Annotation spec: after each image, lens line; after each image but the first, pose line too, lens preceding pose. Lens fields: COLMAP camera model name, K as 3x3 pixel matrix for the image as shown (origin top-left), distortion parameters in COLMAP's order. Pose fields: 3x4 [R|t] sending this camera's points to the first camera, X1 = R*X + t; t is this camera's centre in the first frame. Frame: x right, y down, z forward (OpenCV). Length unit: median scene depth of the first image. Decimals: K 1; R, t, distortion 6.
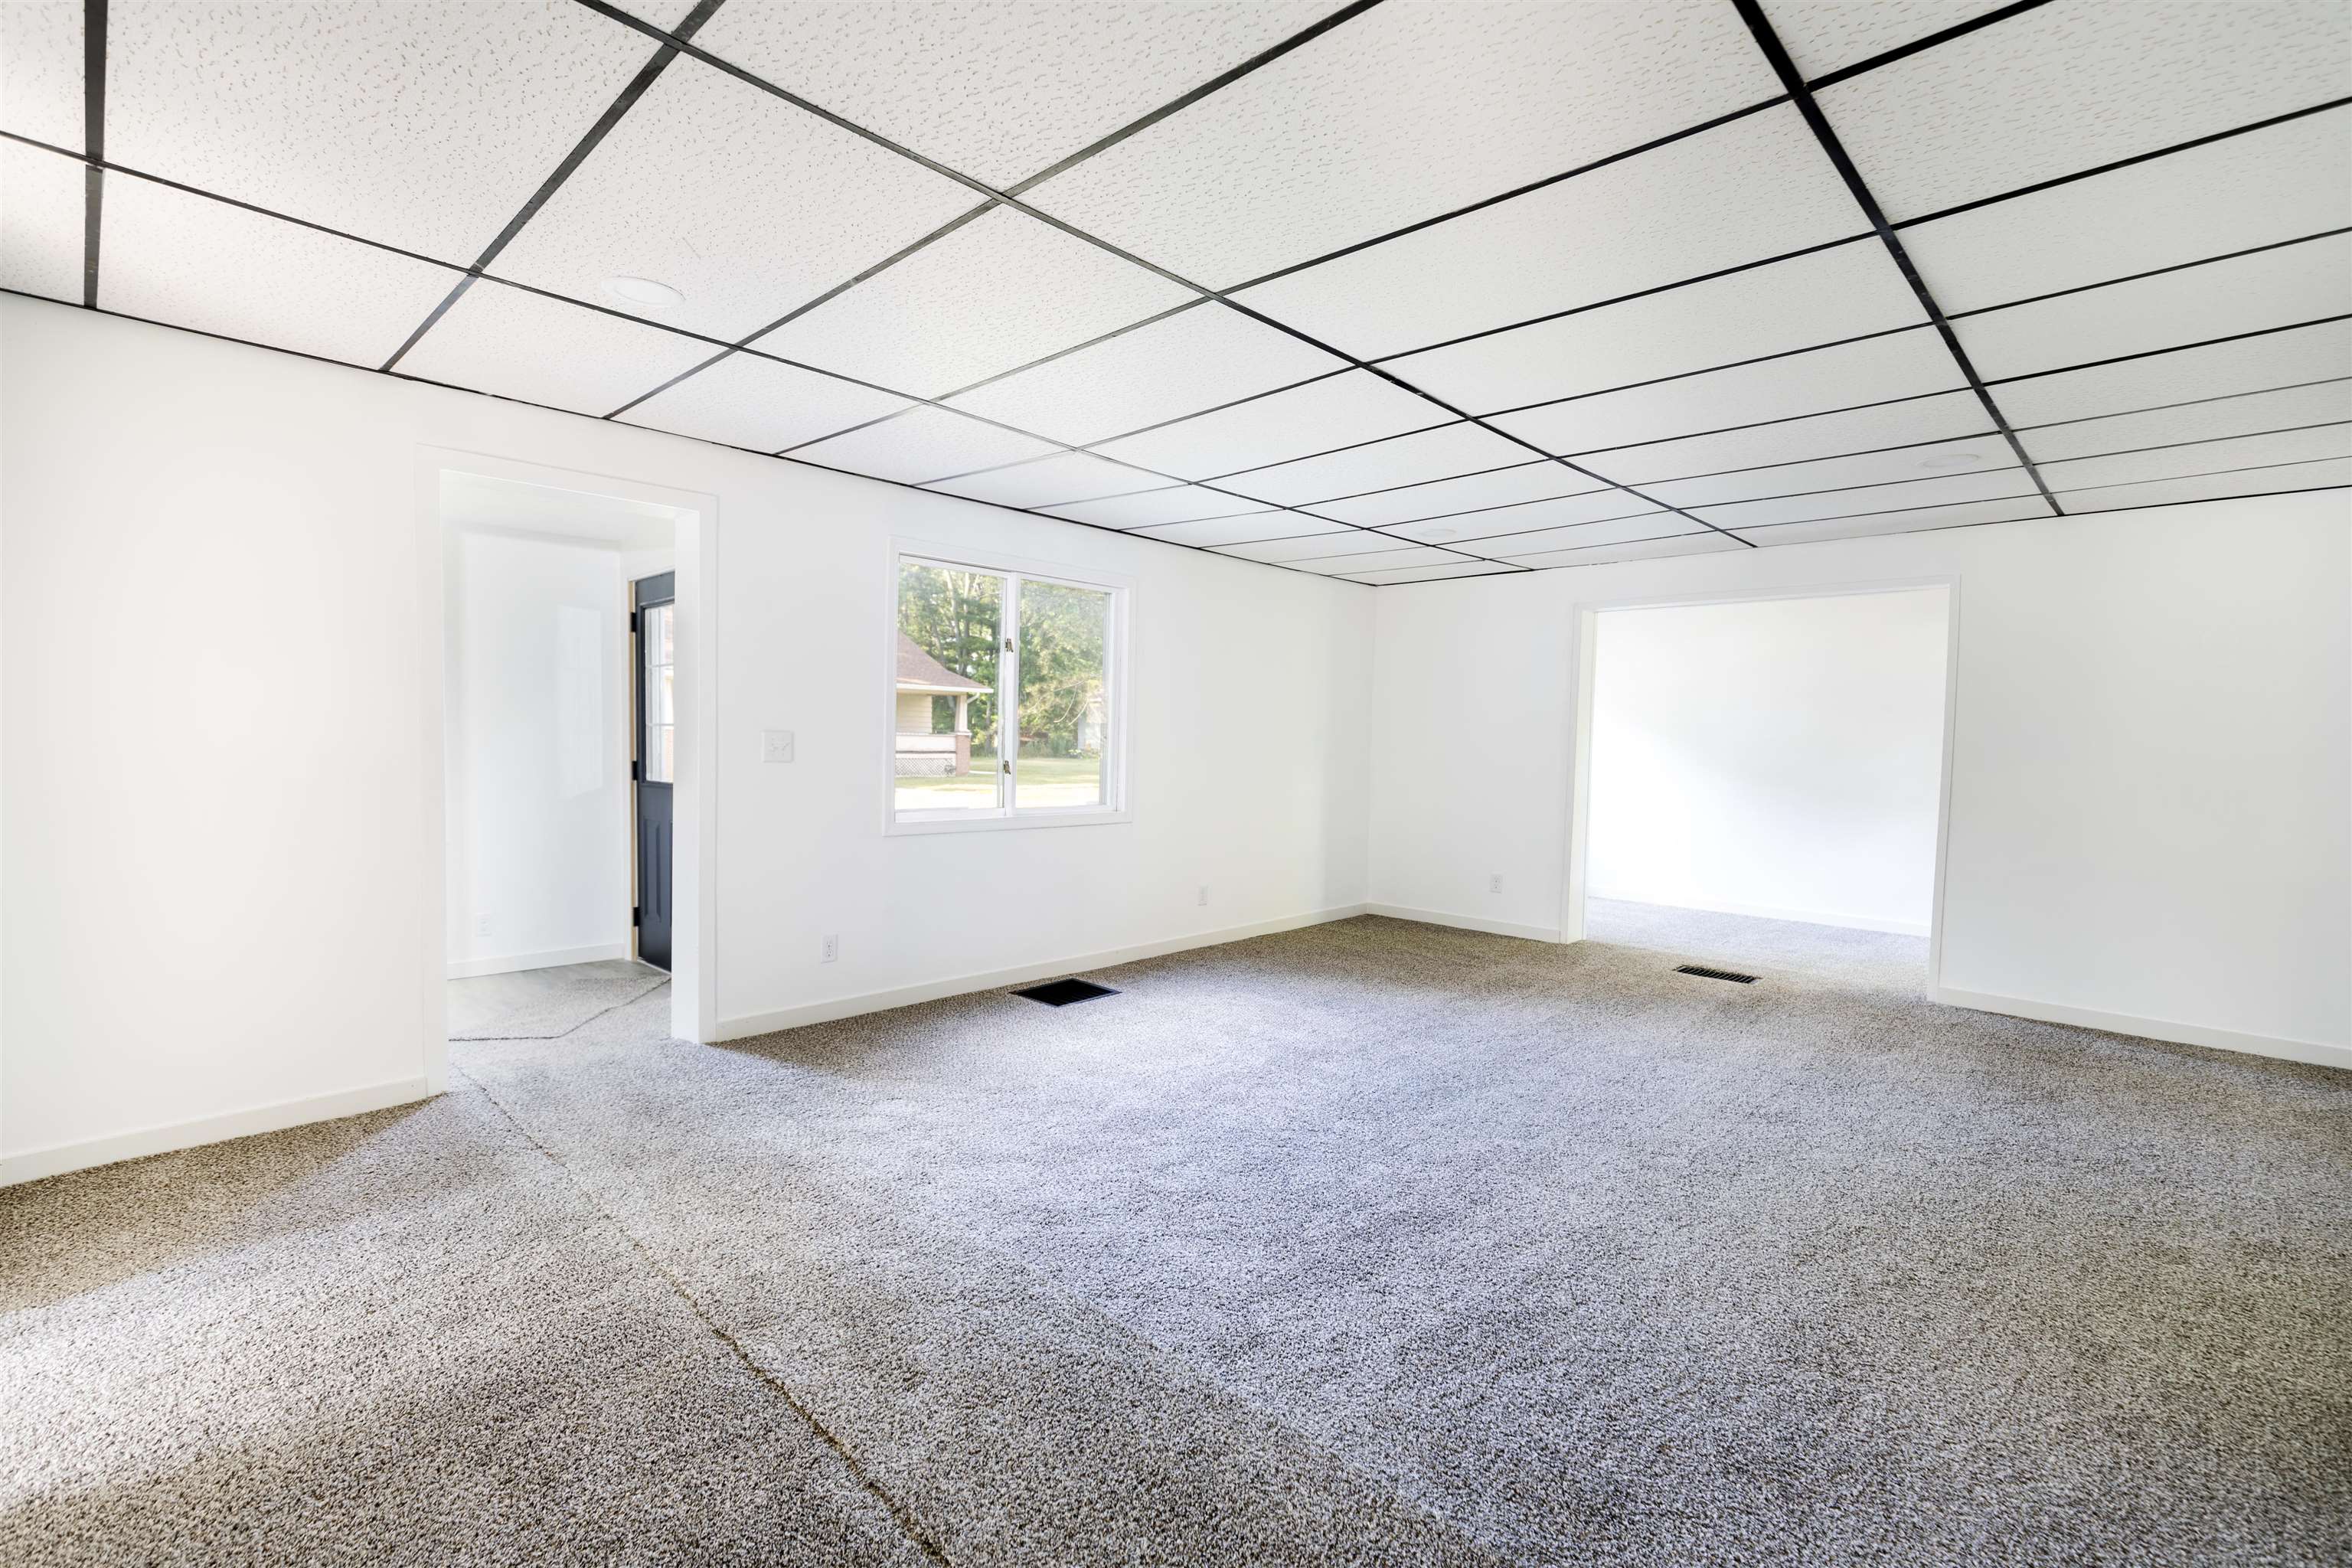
lens RADIAL K [[1052.6, 0, 1175.2], [0, 1052.6, 784.4], [0, 0, 1]] dist [0.001490, -0.001585]
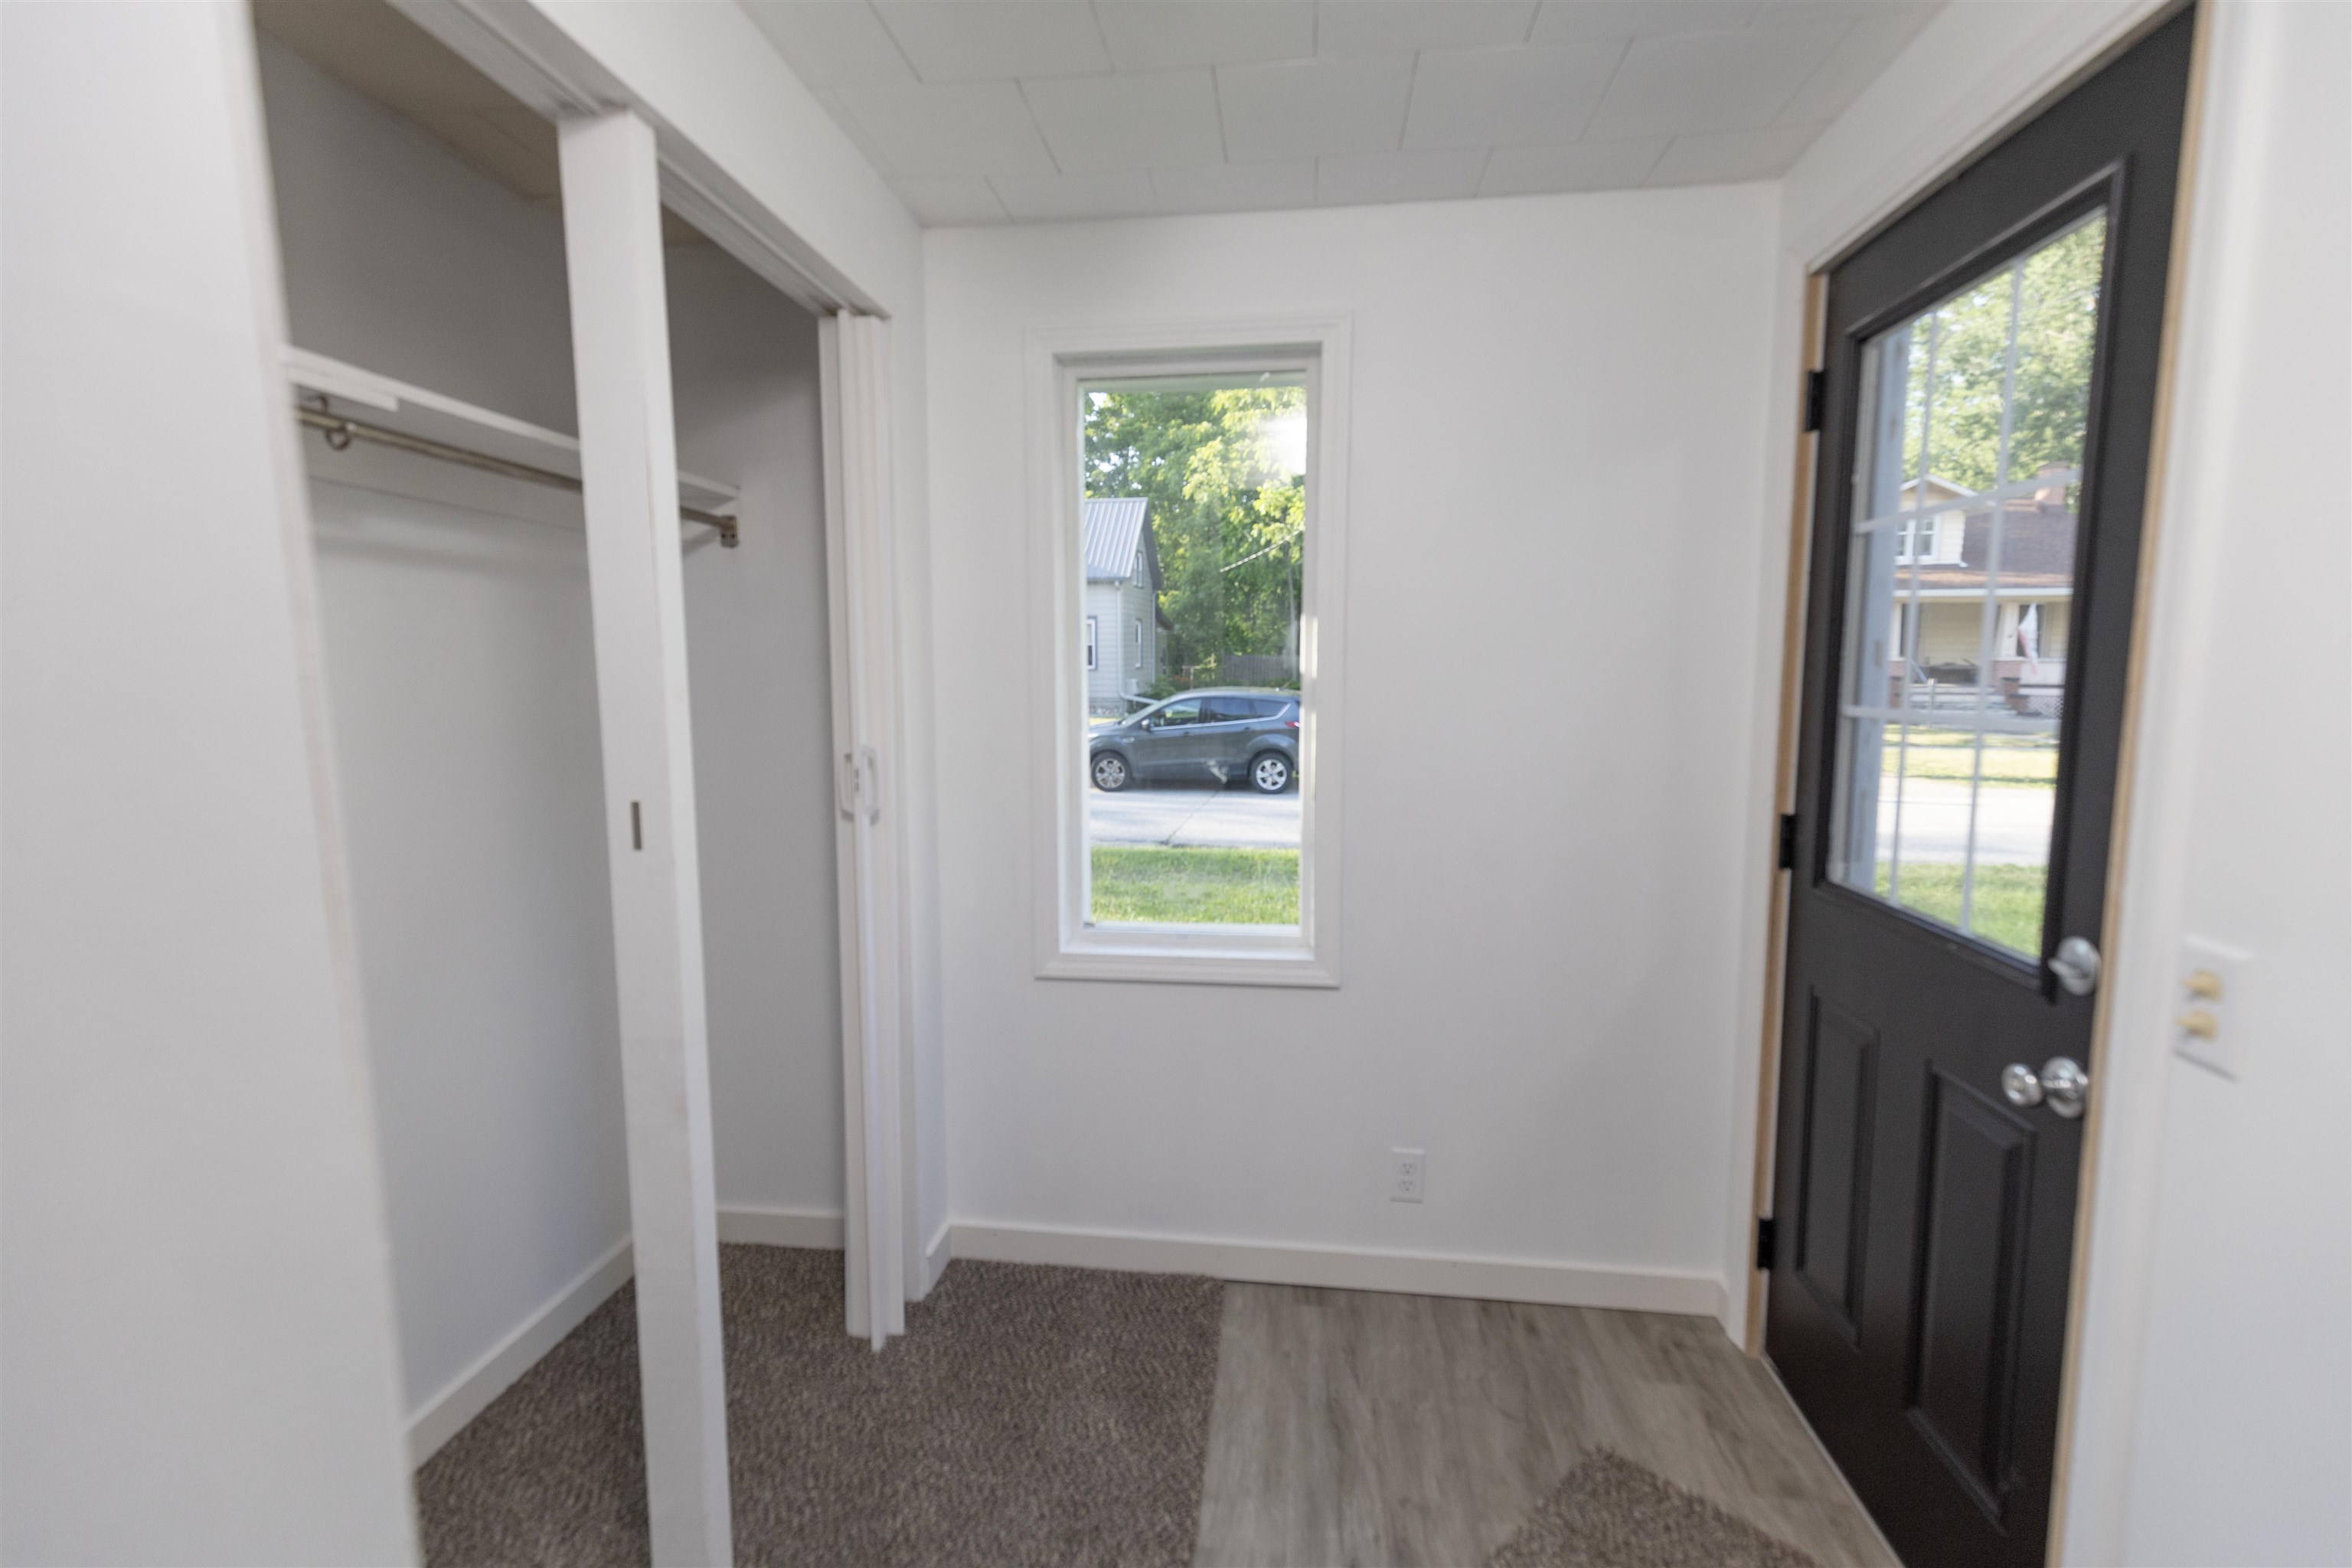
lens RADIAL K [[1052.6, 0, 1174.7], [0, 1052.6, 785.4], [0, 0, 1]] dist [0.001490, -0.001585]
pose [[0.600210, 0.065706, -0.797139, -0.360792], [-0.022662, 0.997617, 0.065168, -0.048926], [0.799521, -0.021050, 0.600269, 0.634436]]
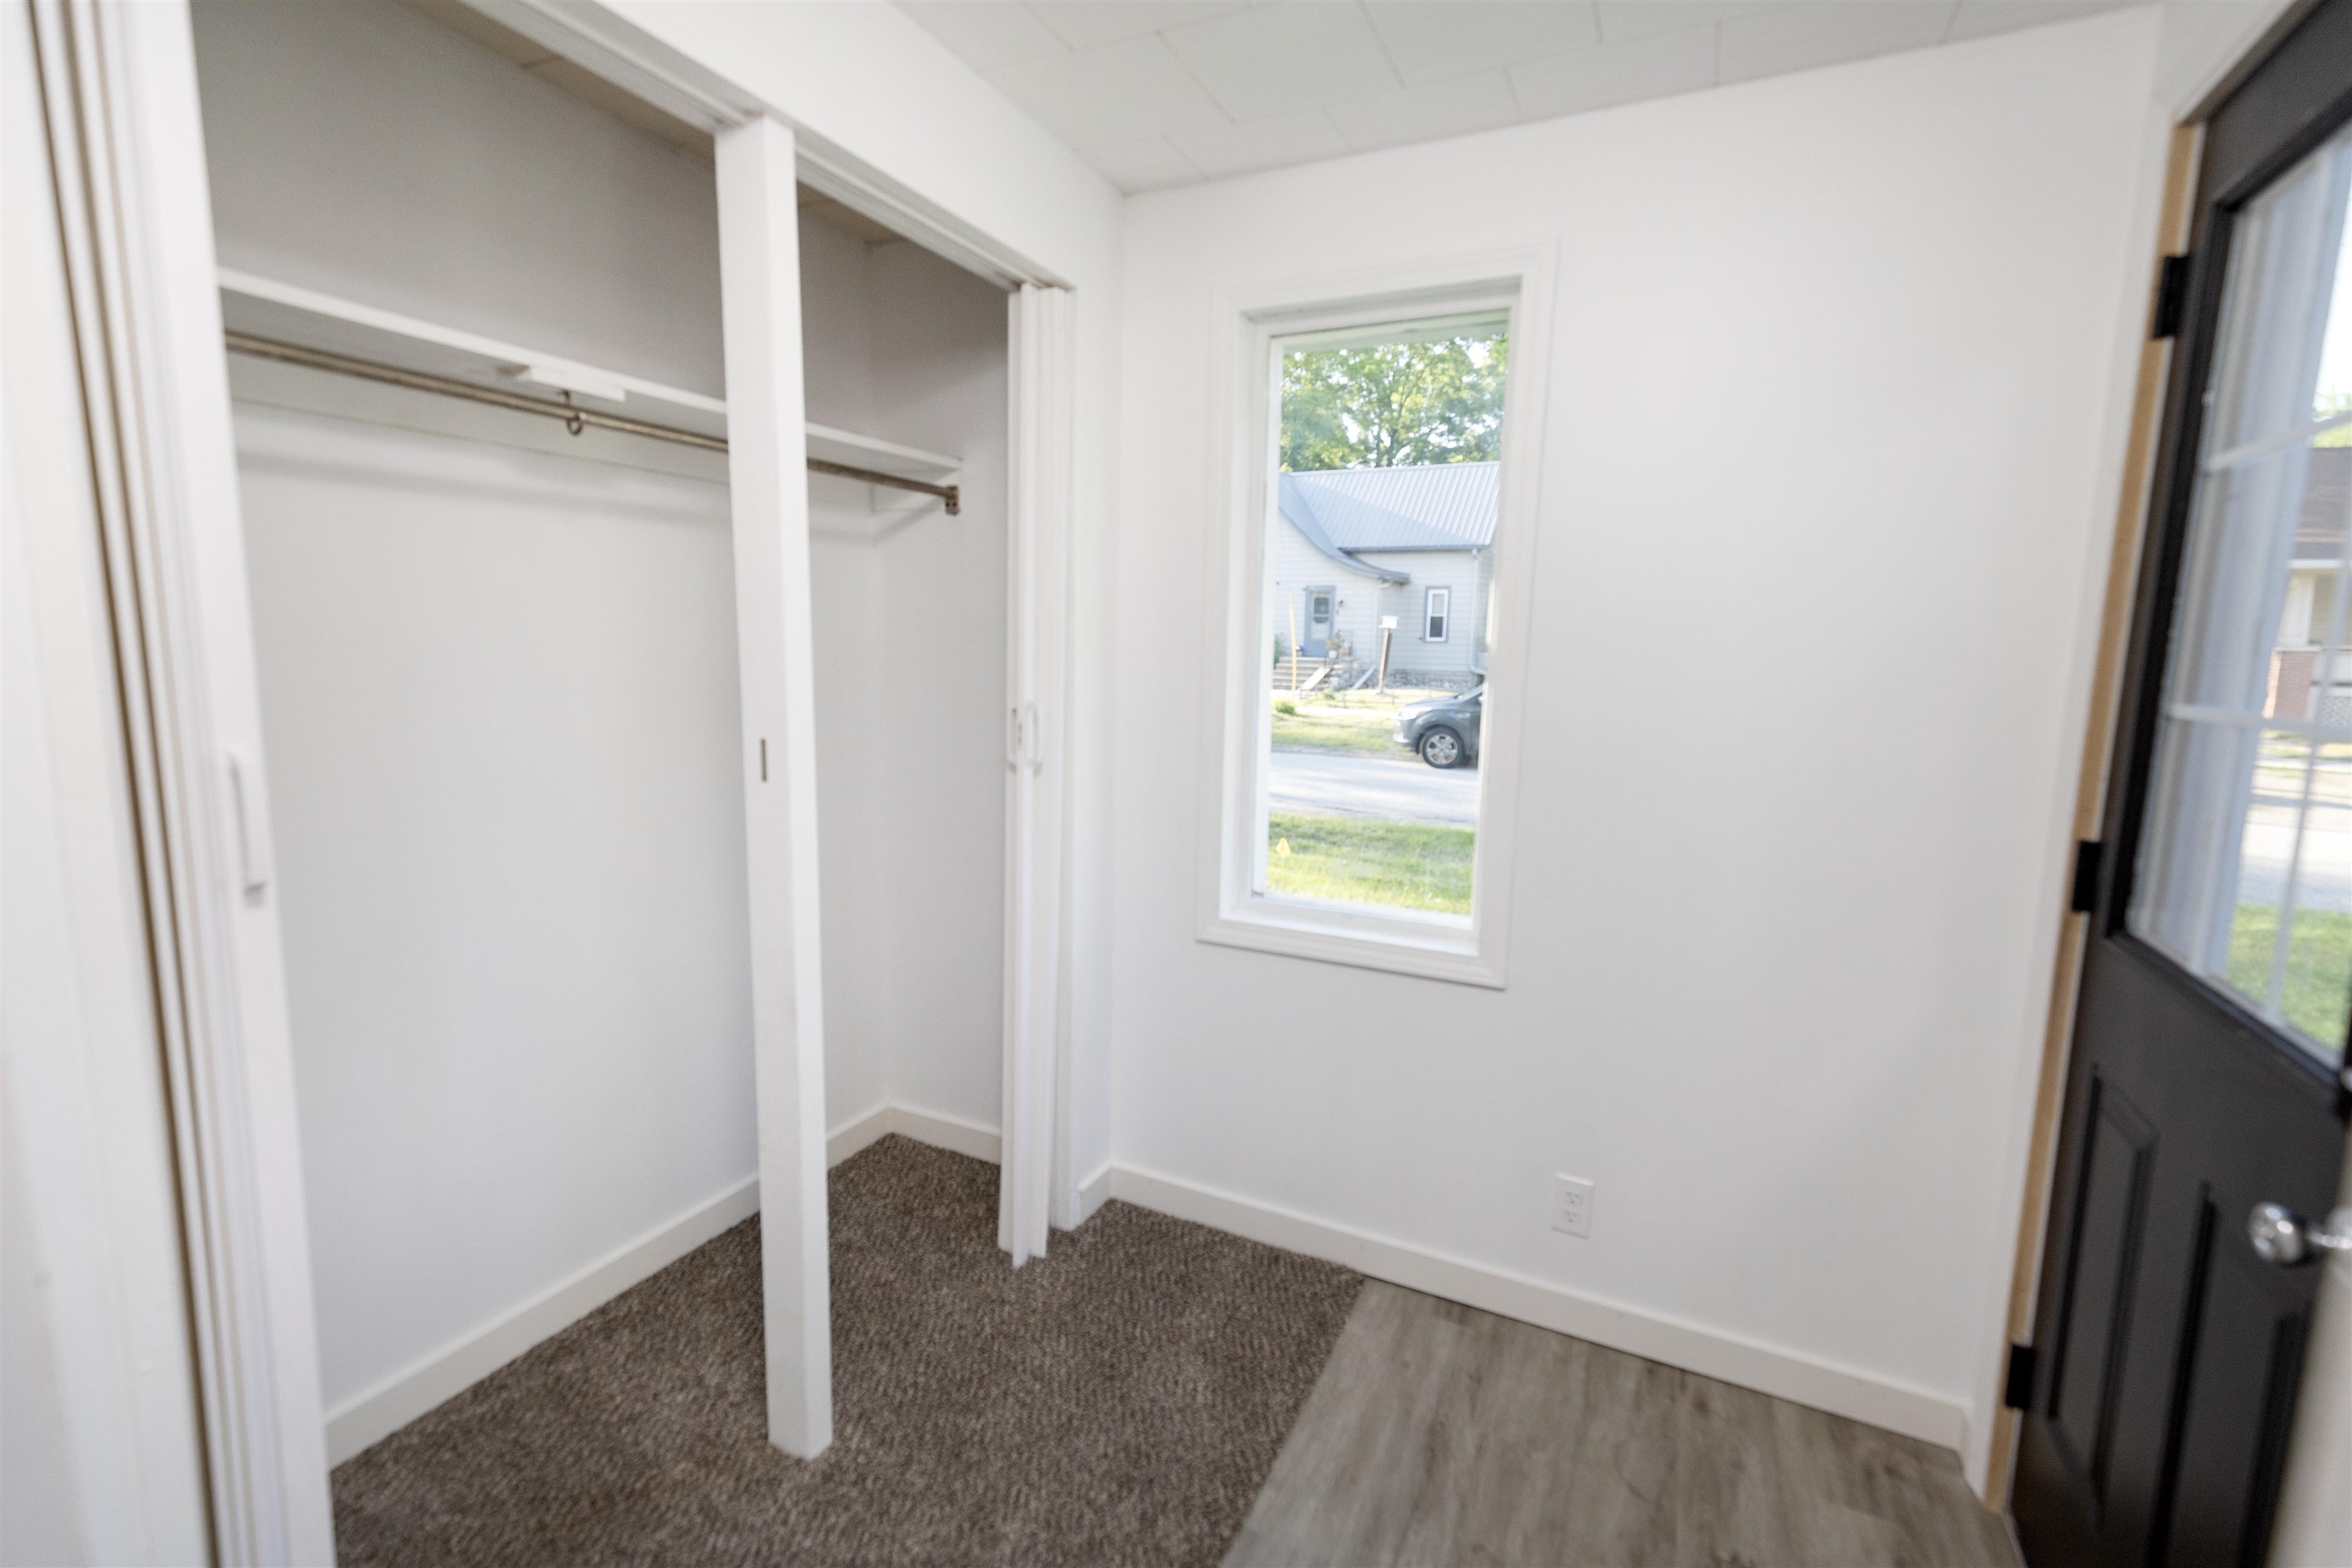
lens RADIAL K [[1052.6, 0, 1169.8], [0, 1052.6, 784.9], [0, 0, 1]] dist [0.001490, -0.001585]
pose [[0.302367, 0.119616, -0.945657, -0.334498], [-0.059655, 0.992525, 0.106470, -0.050239], [0.951323, 0.024220, 0.307242, 0.697444]]
